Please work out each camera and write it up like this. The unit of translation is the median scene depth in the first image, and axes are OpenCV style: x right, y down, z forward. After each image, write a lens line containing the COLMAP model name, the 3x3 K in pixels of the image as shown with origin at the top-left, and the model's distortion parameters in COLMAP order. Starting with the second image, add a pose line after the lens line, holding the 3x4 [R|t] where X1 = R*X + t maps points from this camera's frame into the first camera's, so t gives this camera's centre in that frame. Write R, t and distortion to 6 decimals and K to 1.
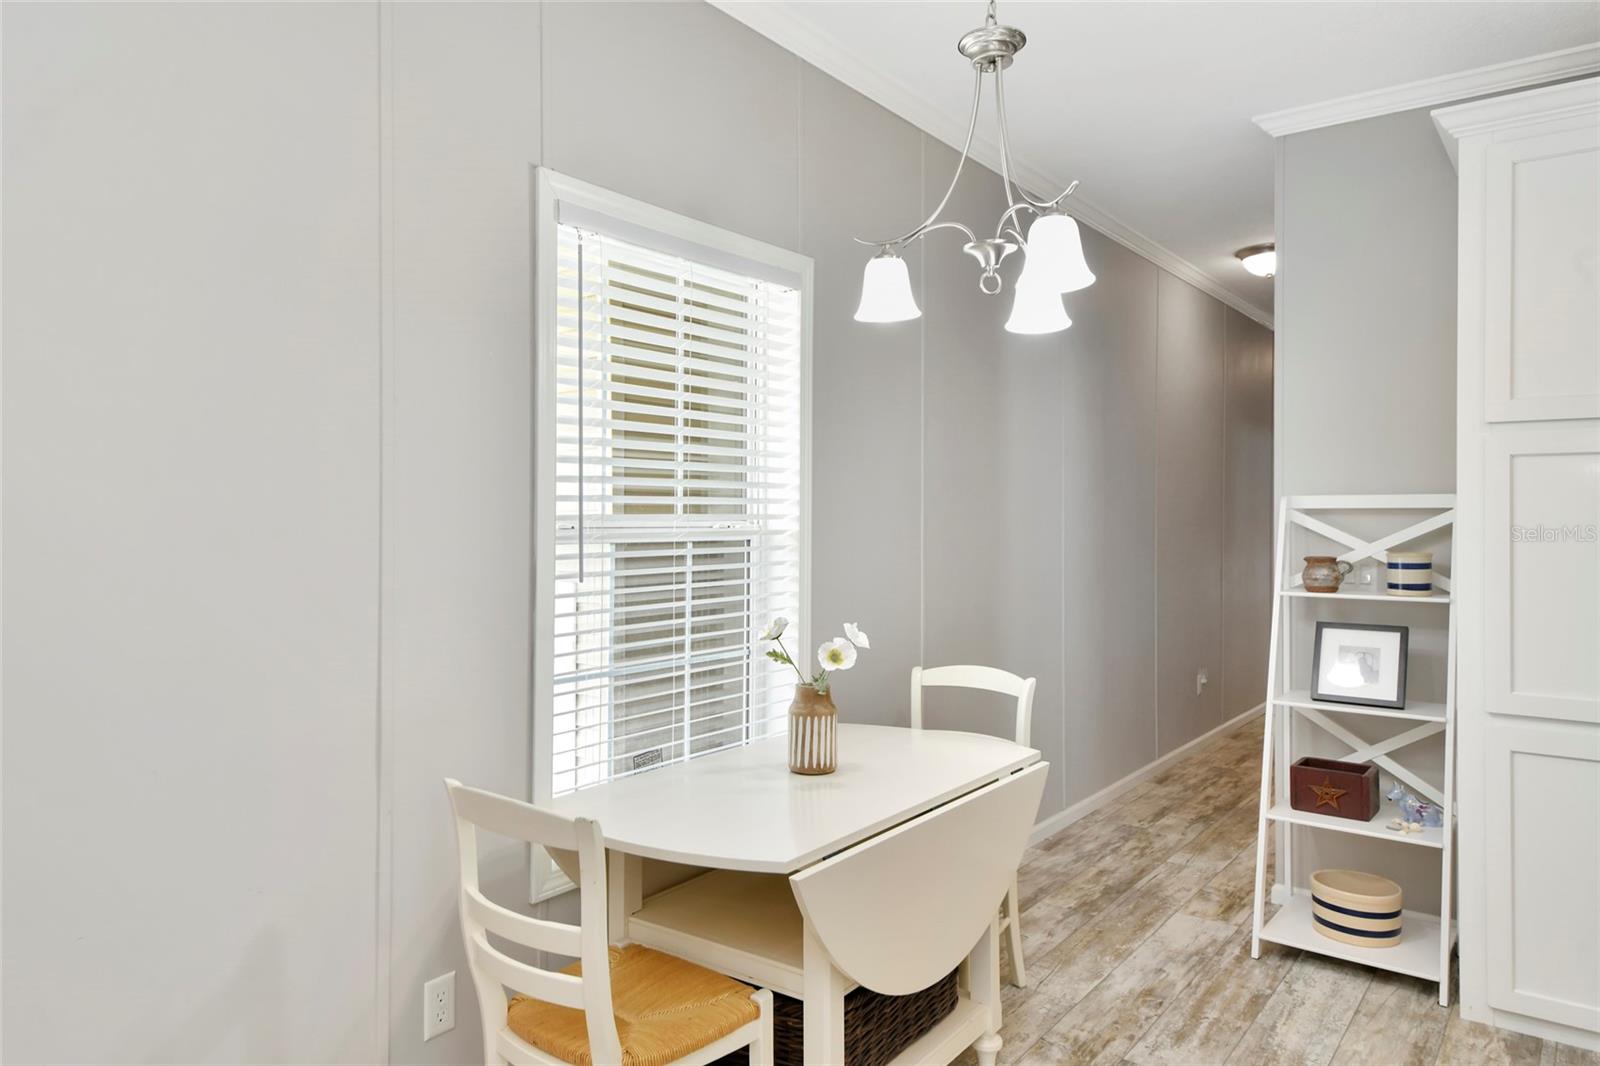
lens RADIAL K [[1037.9, 0, 811.3], [0, 1037.9, 515.2], [0, 0, 1]] dist [0.043761, -0.007254]
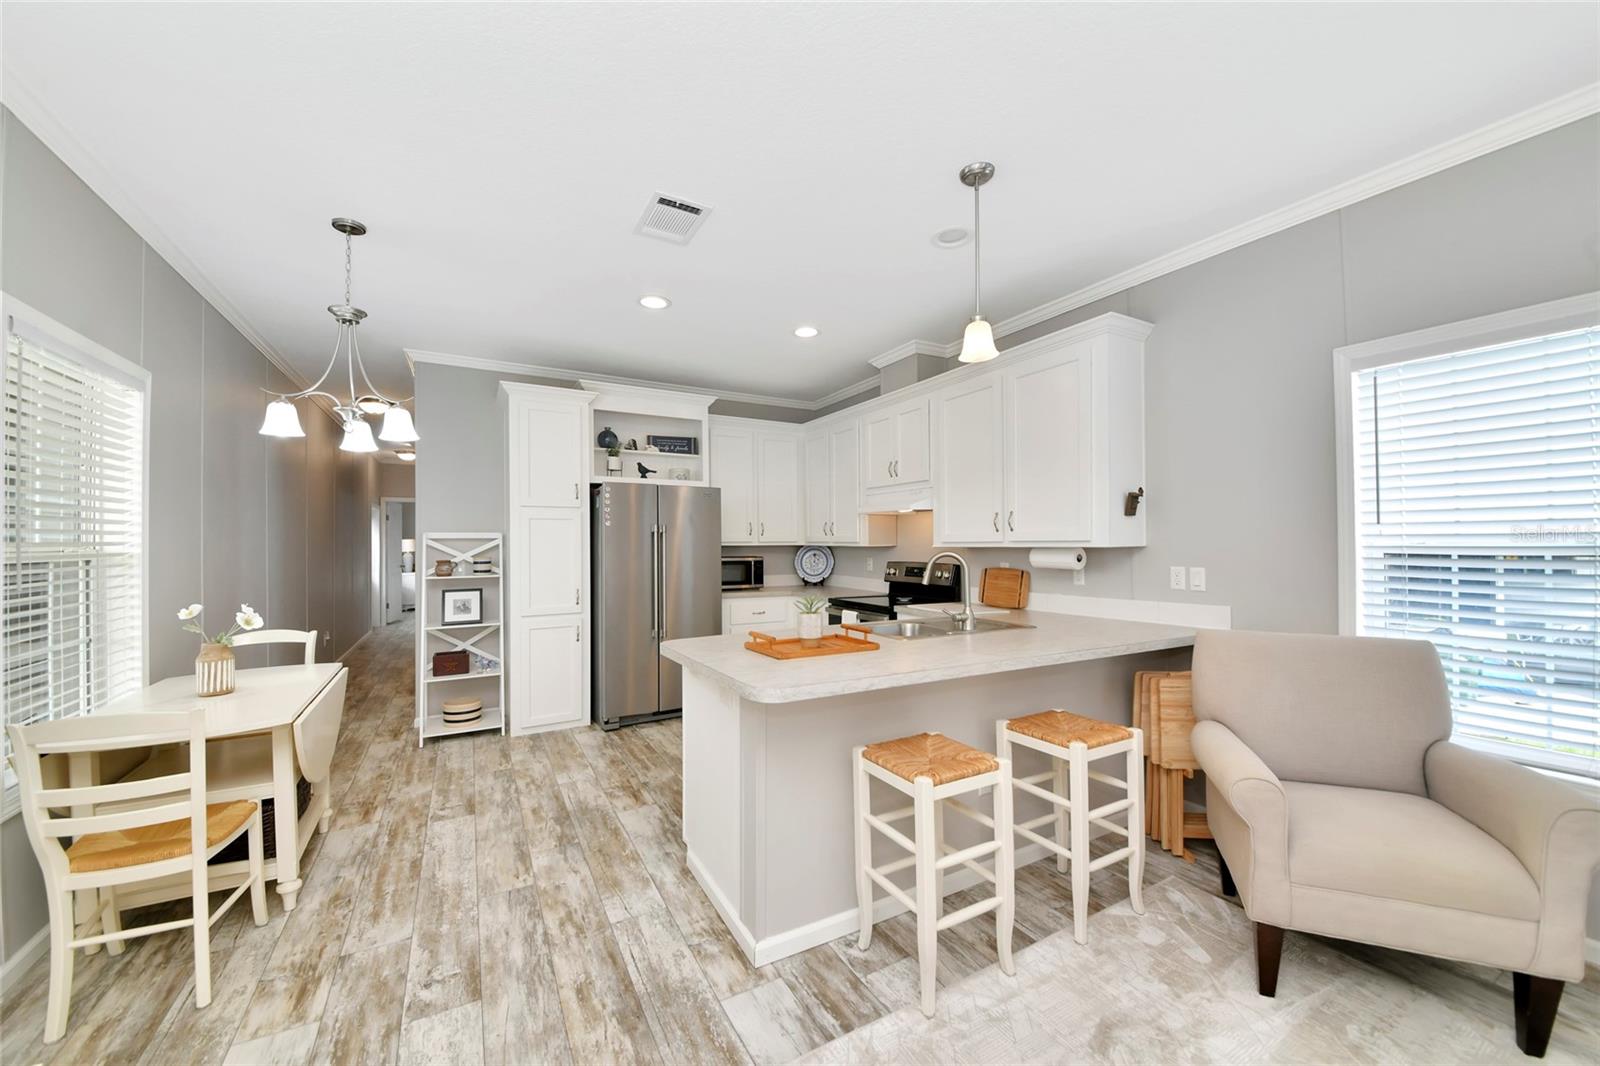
lens RADIAL K [[576.7, 0, 786.5], [0, 576.7, 544.8], [0, 0, 1]] dist [-0.015924, -0.003990]
pose [[0.411418, -0.008539, 0.911407, -0.361717], [0.002672, 0.999963, 0.008162, -0.001069], [-0.911443, -0.000923, 0.411426, -0.172914]]
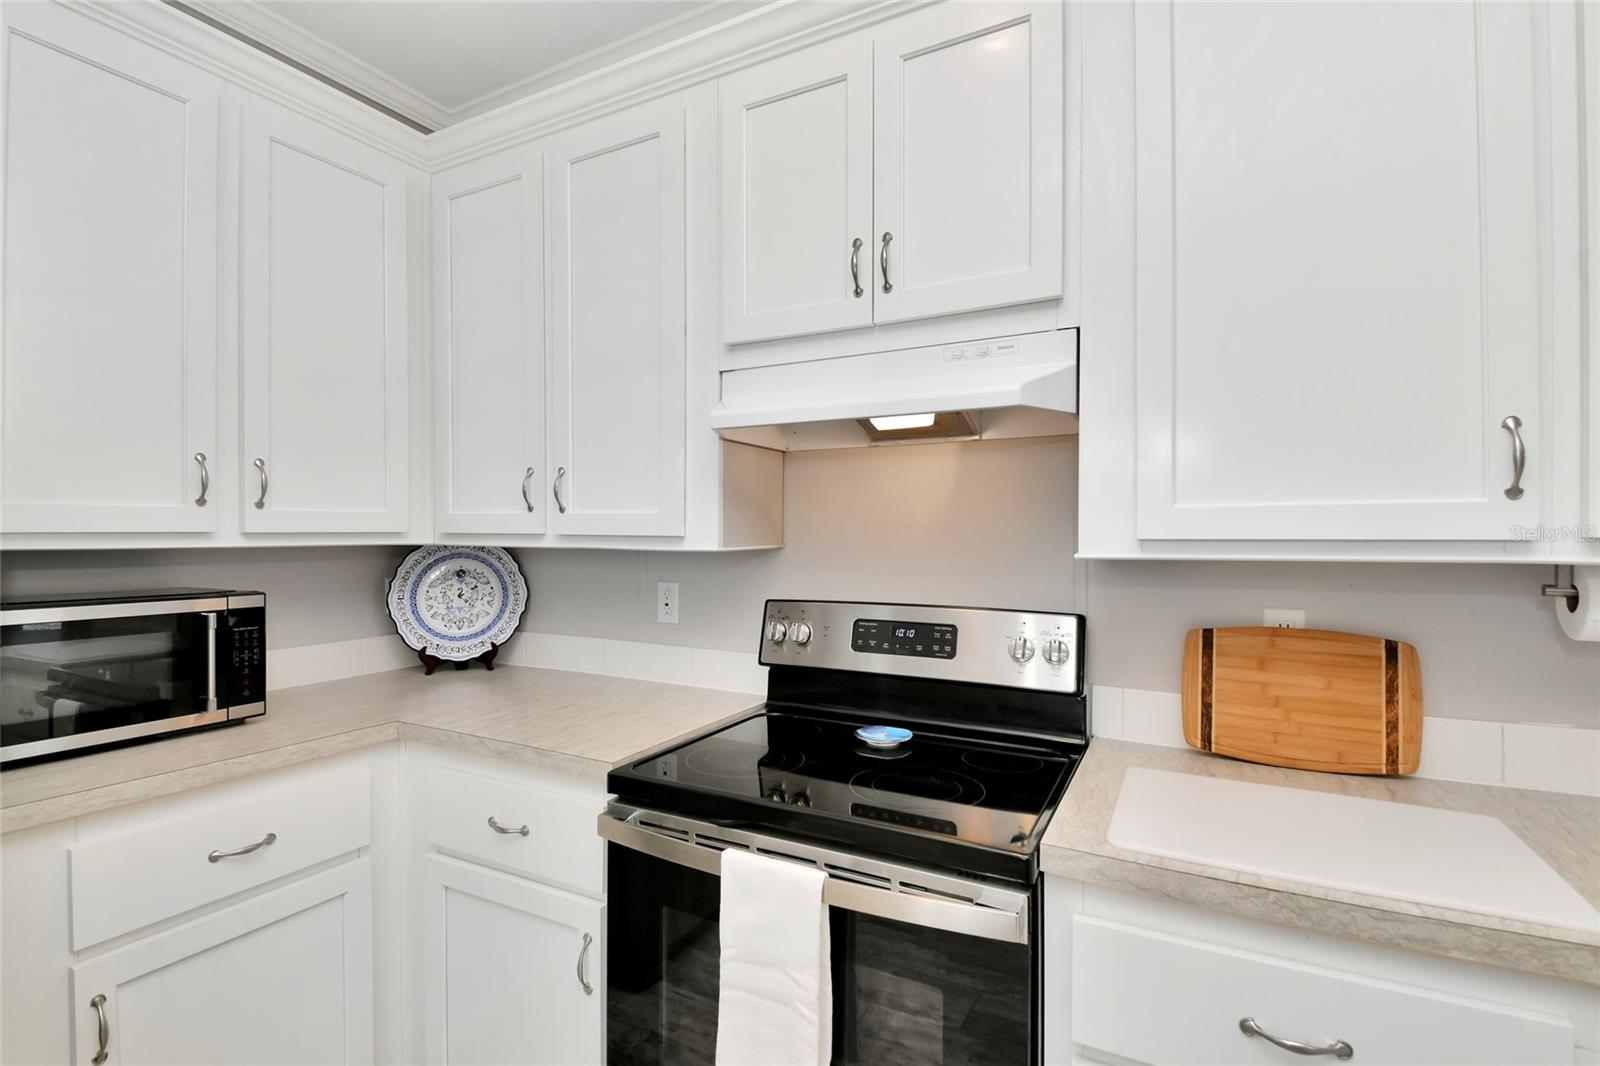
lens RADIAL K [[766.5, 0, 791.1], [0, 766.5, 523.0], [0, 0, 1]] dist [-0.002044, -0.000834]
pose [[-0.150371, 0.005758, 0.988613, 0.533839], [-0.004524, 0.999969, -0.006513, -0.000458], [-0.988619, -0.005452, -0.150340, 0.286552]]
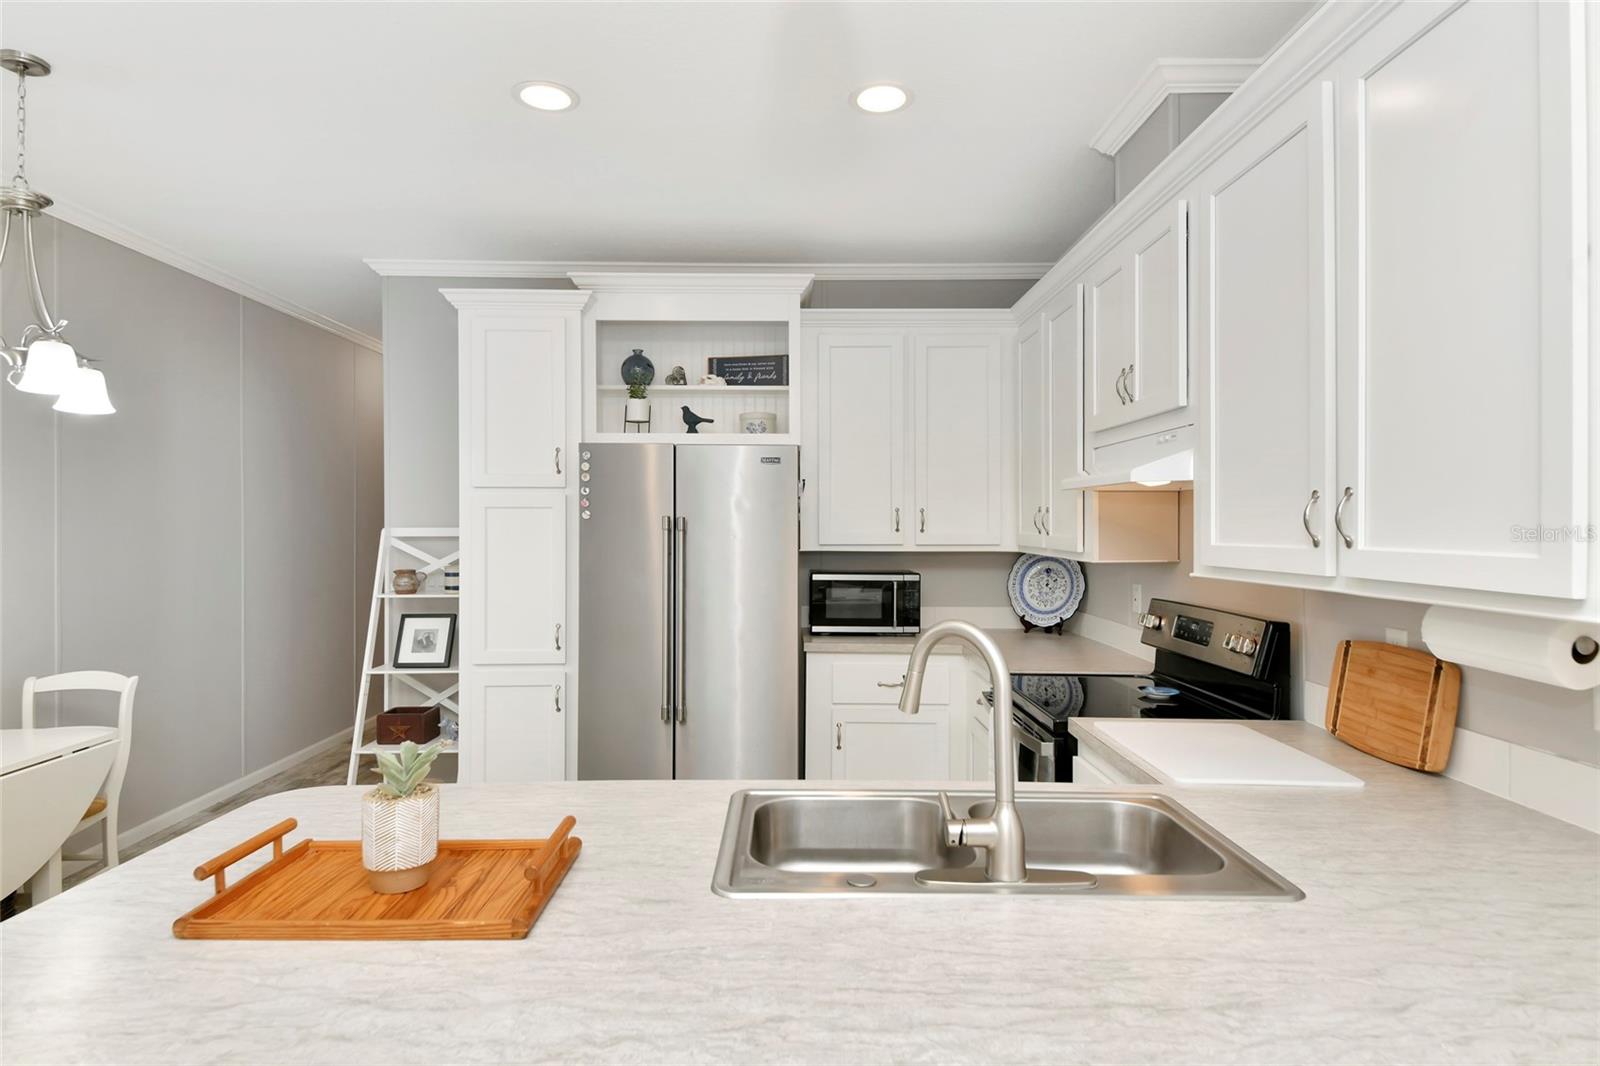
lens RADIAL K [[865.7, 0, 803.8], [0, 865.7, 520.3], [0, 0, 1]] dist [0.018728, -0.008718]
pose [[0.788204, -0.000445, 0.615414, 0.199199], [-0.000440, 0.999999, 0.001287, -0.035225], [-0.615414, -0.001285, 0.788203, -0.339492]]
